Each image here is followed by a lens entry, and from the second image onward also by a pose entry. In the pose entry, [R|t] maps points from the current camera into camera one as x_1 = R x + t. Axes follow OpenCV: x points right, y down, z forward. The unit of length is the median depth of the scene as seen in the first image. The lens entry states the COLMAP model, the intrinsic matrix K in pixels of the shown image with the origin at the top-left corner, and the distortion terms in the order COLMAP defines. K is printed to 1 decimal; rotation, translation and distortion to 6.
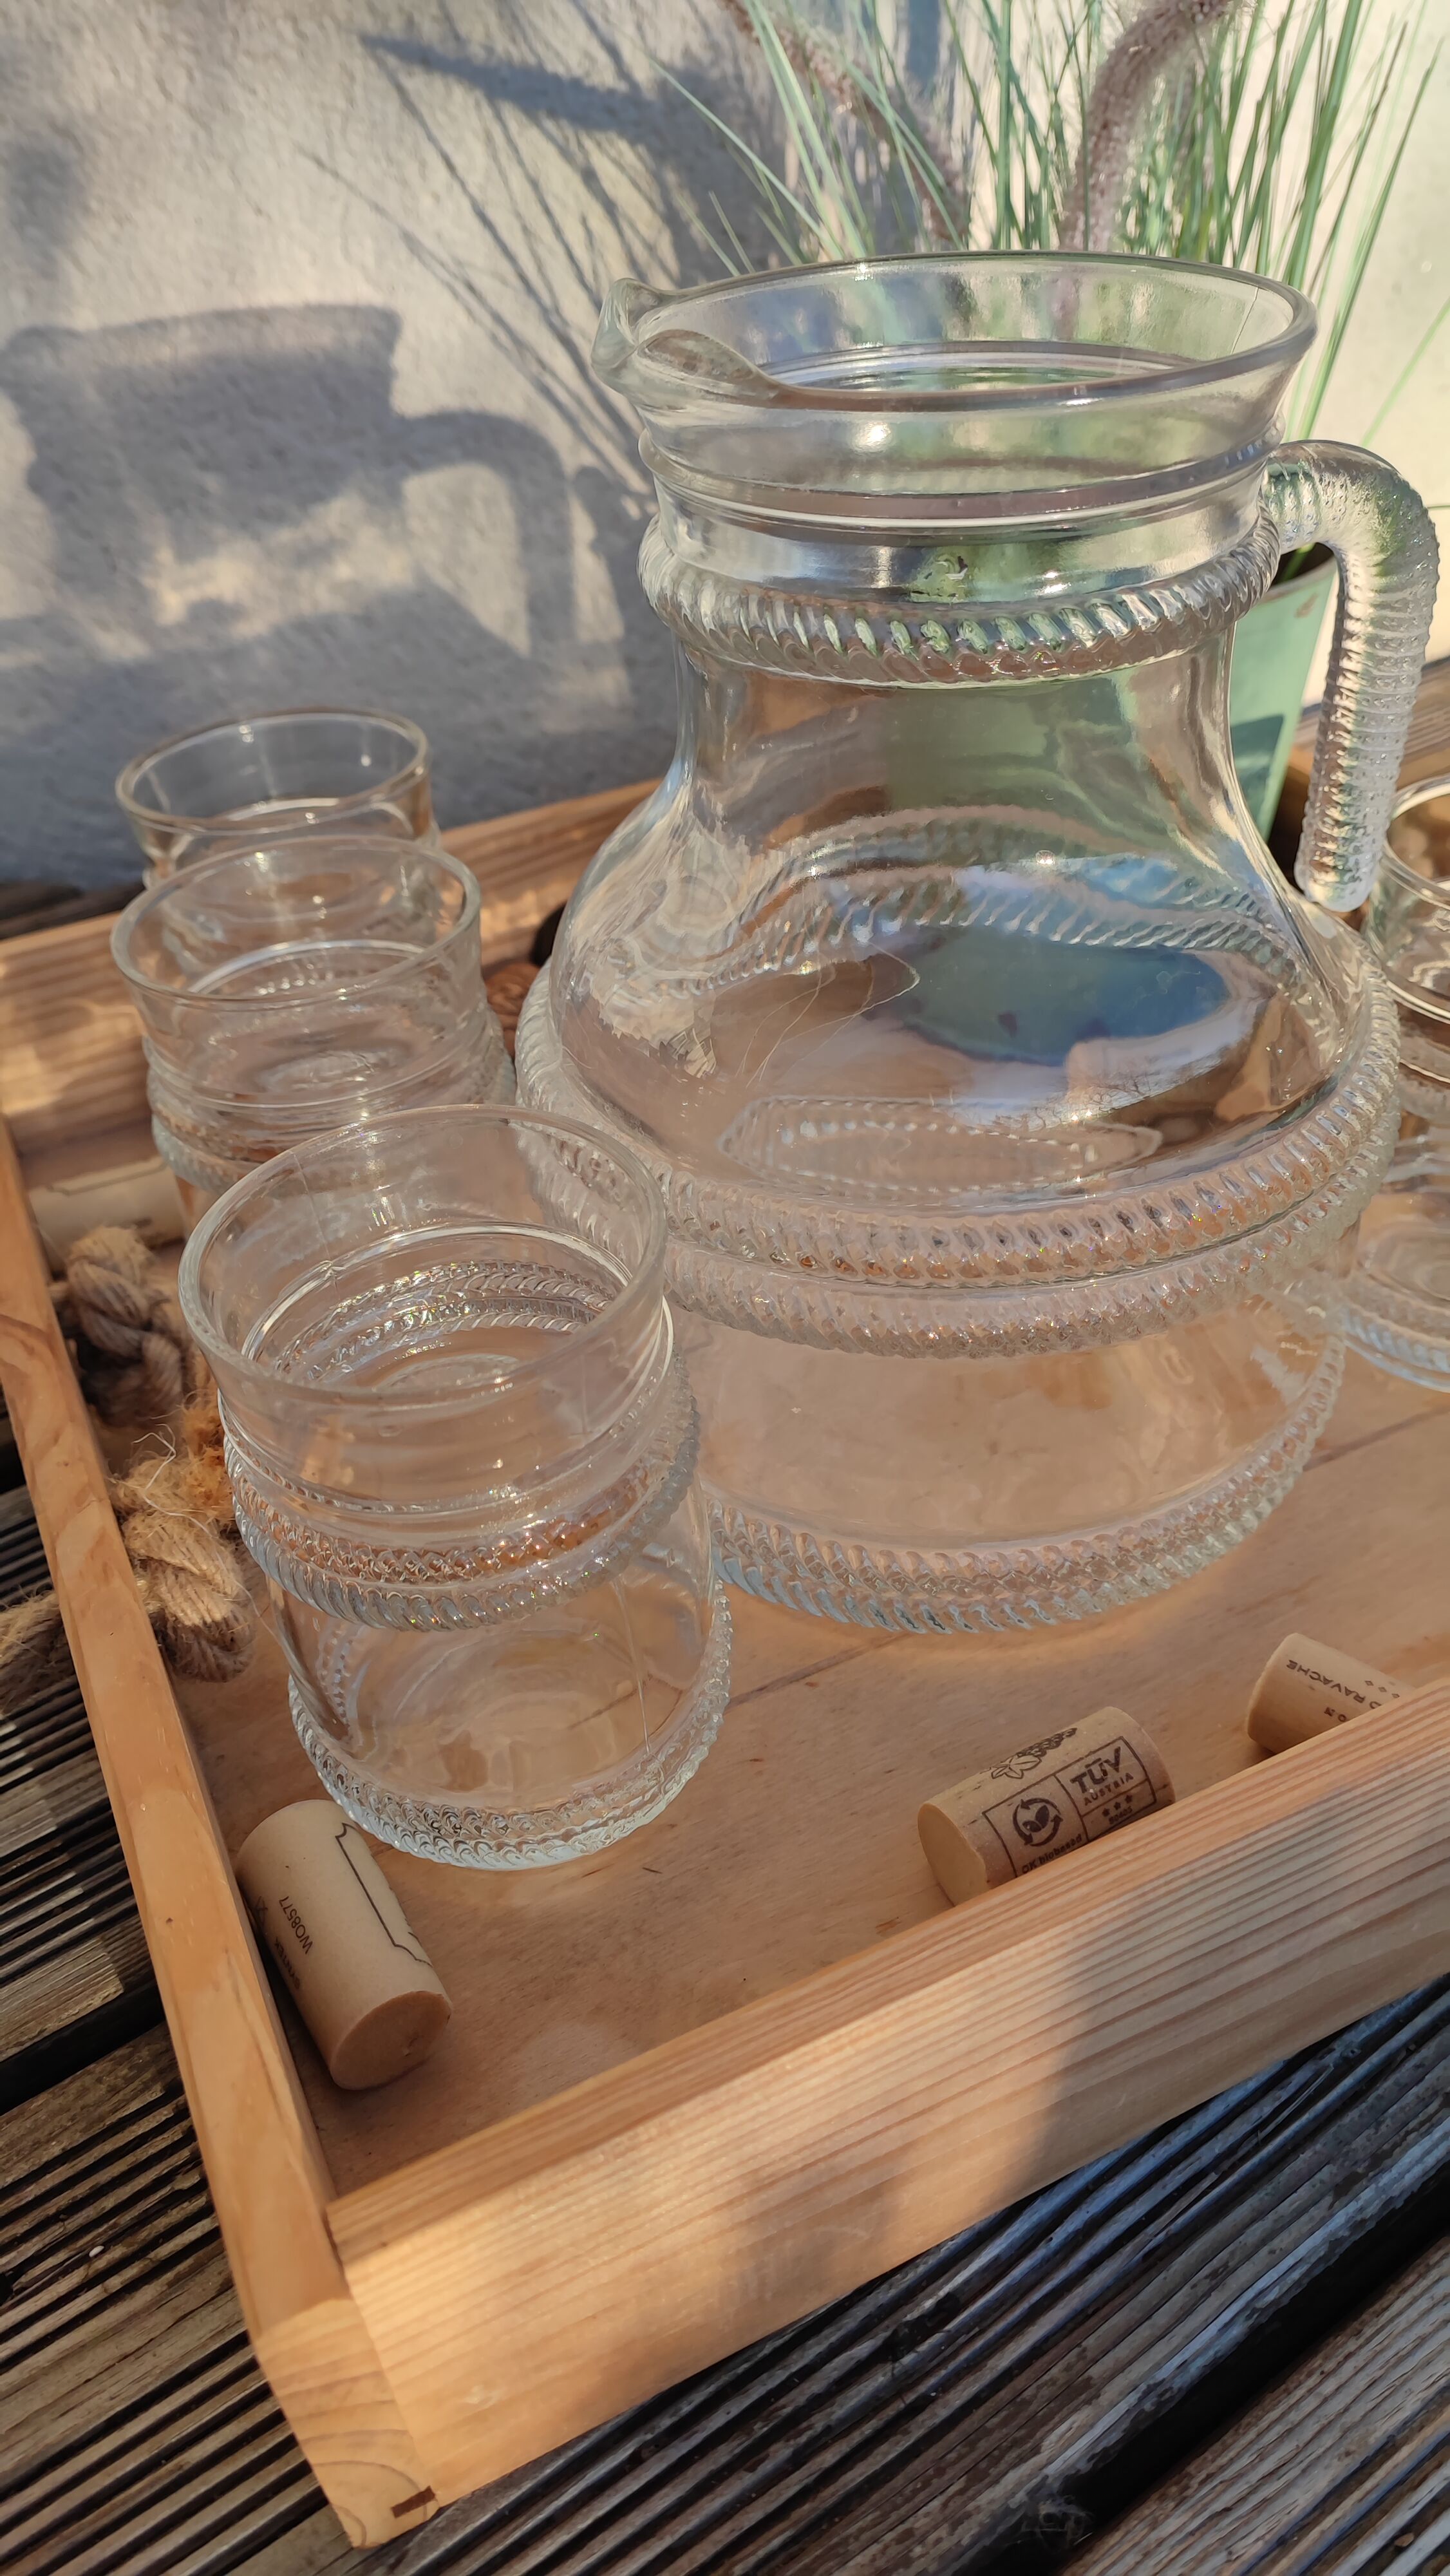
lens RADIAL K [[2012.1, 0, 703.5], [0, 2012.1, 1281.6], [0, 0, 1]] dist [0.093228, -0.146688]
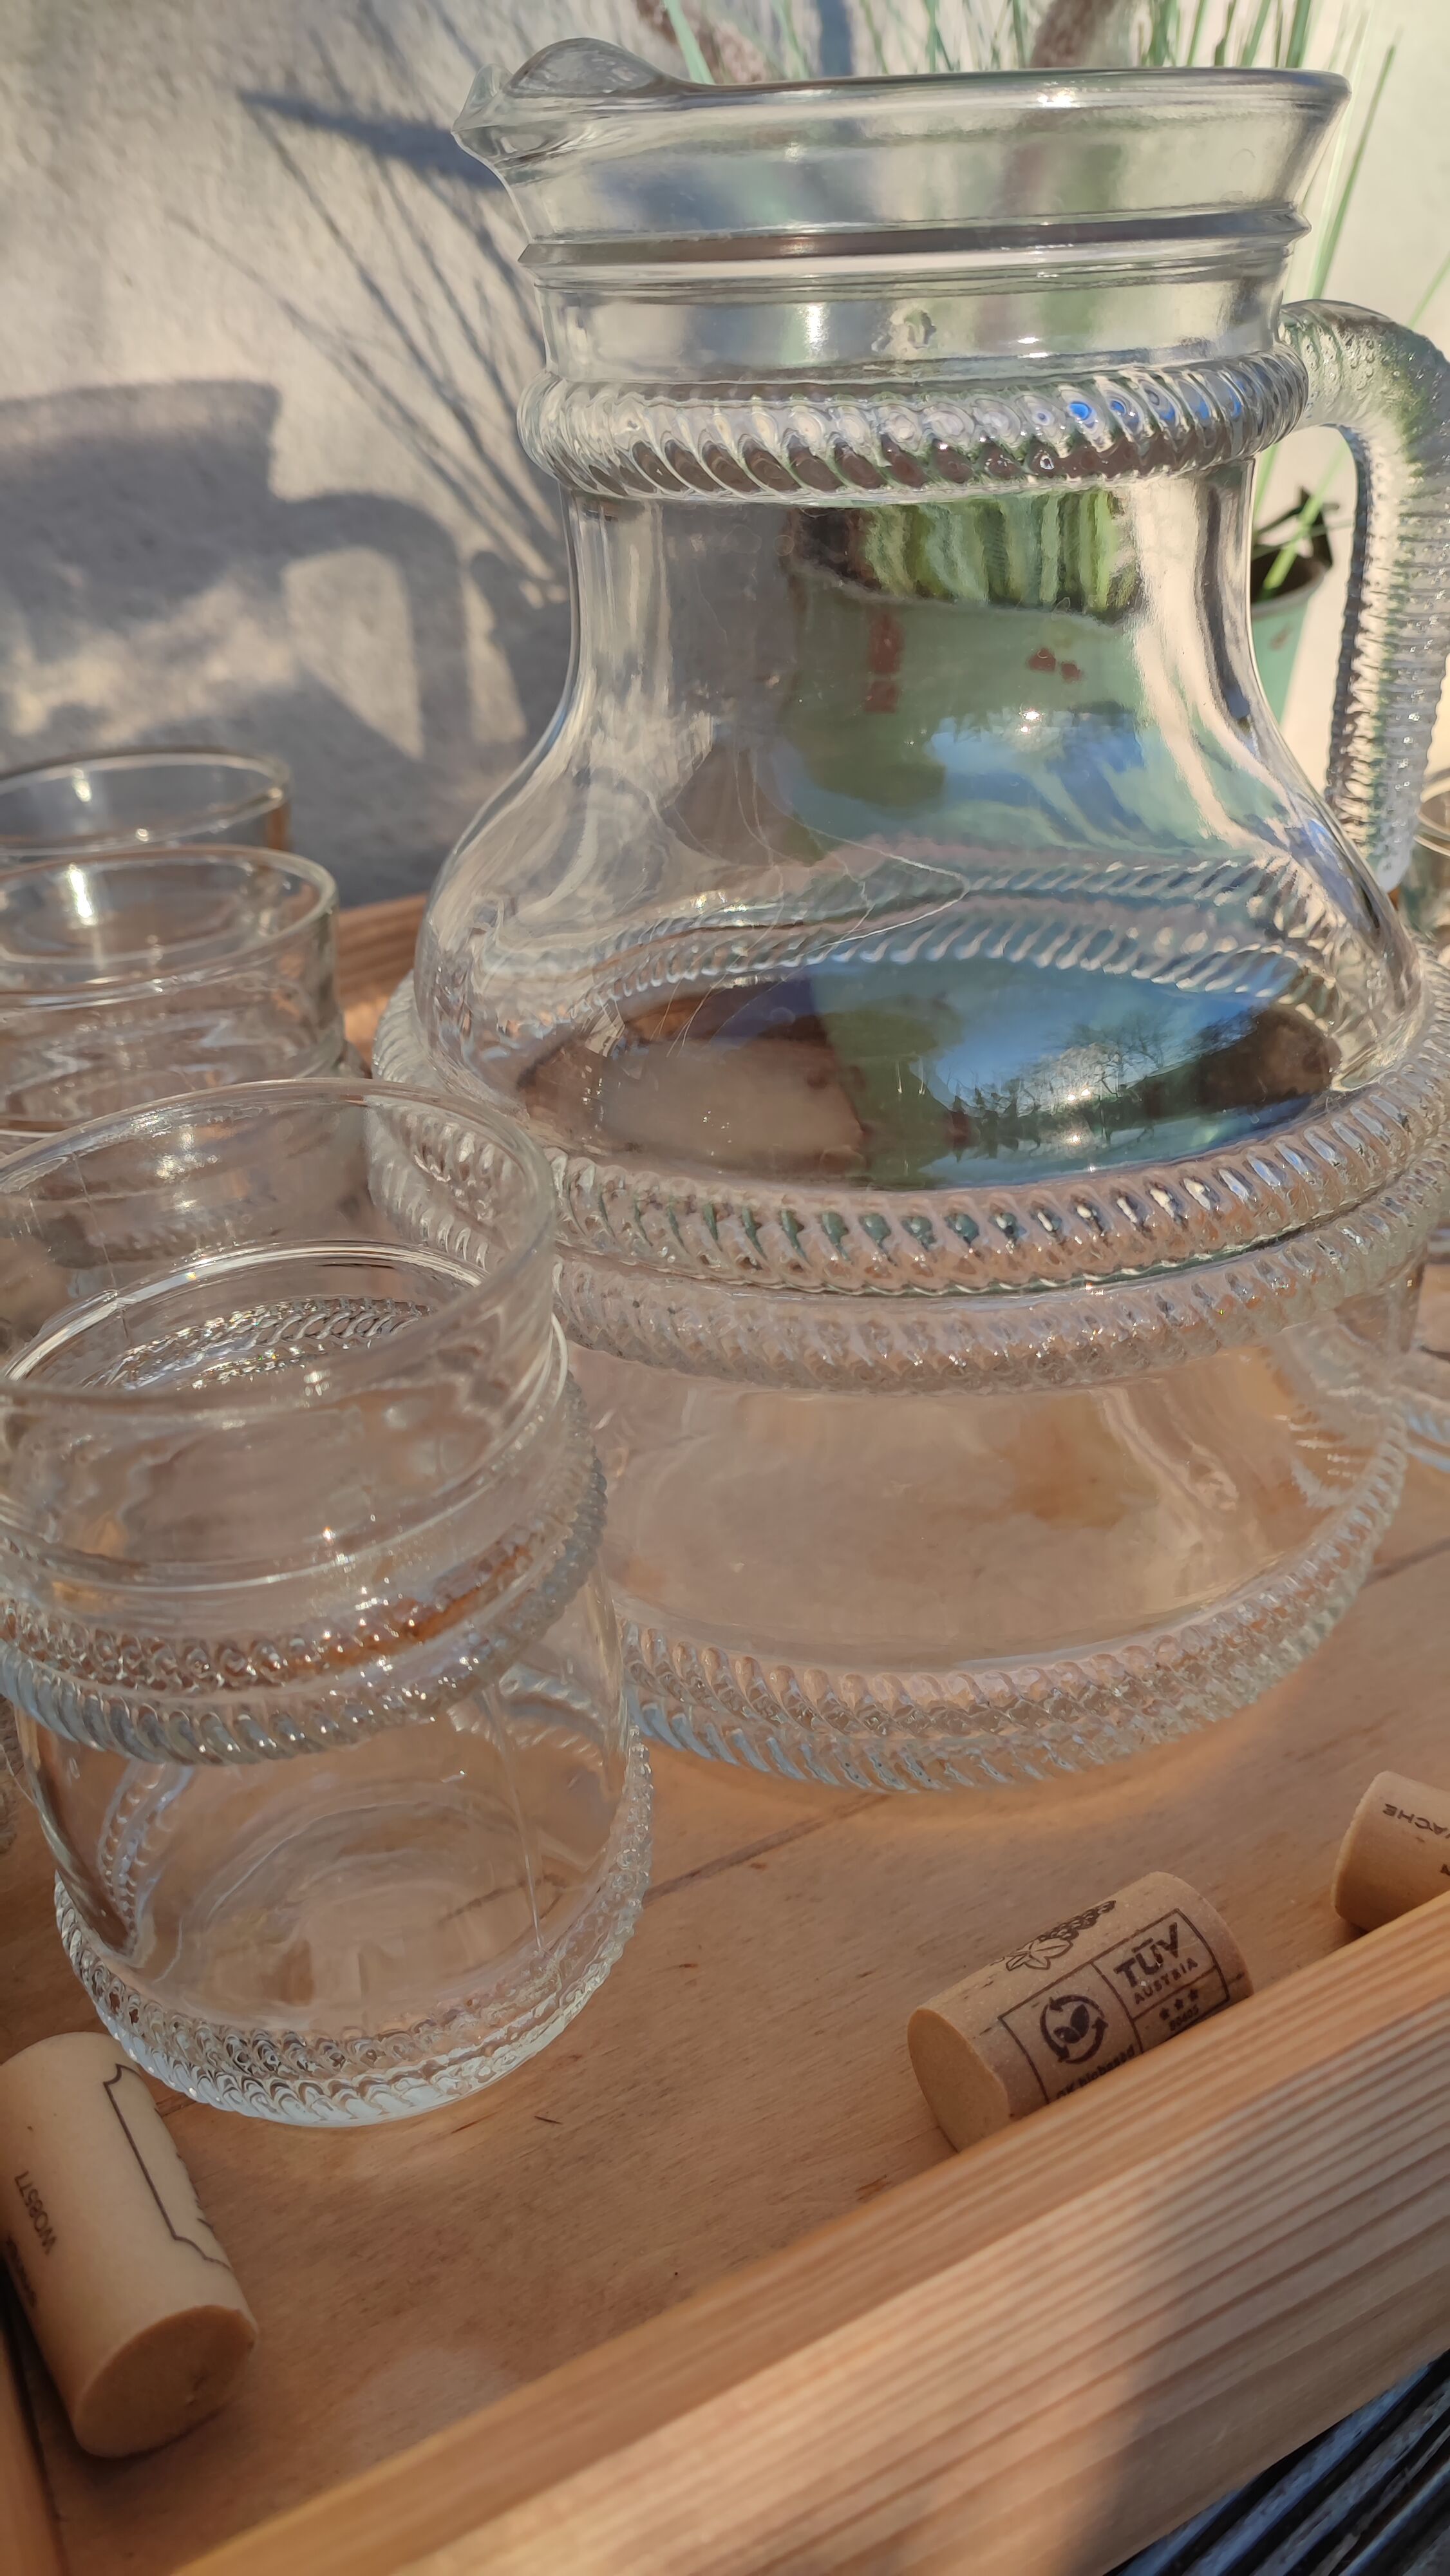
lens RADIAL K [[1789.0, 0, 719.9], [0, 1789.0, 1385.3], [0, 0, 1]] dist [0.078493, -0.102036]
pose [[0.998823, -0.010759, 0.047293, 0.009046], [0.017086, 0.990631, -0.135496, 0.118852], [-0.045392, 0.136144, 0.989649, 0.319785]]
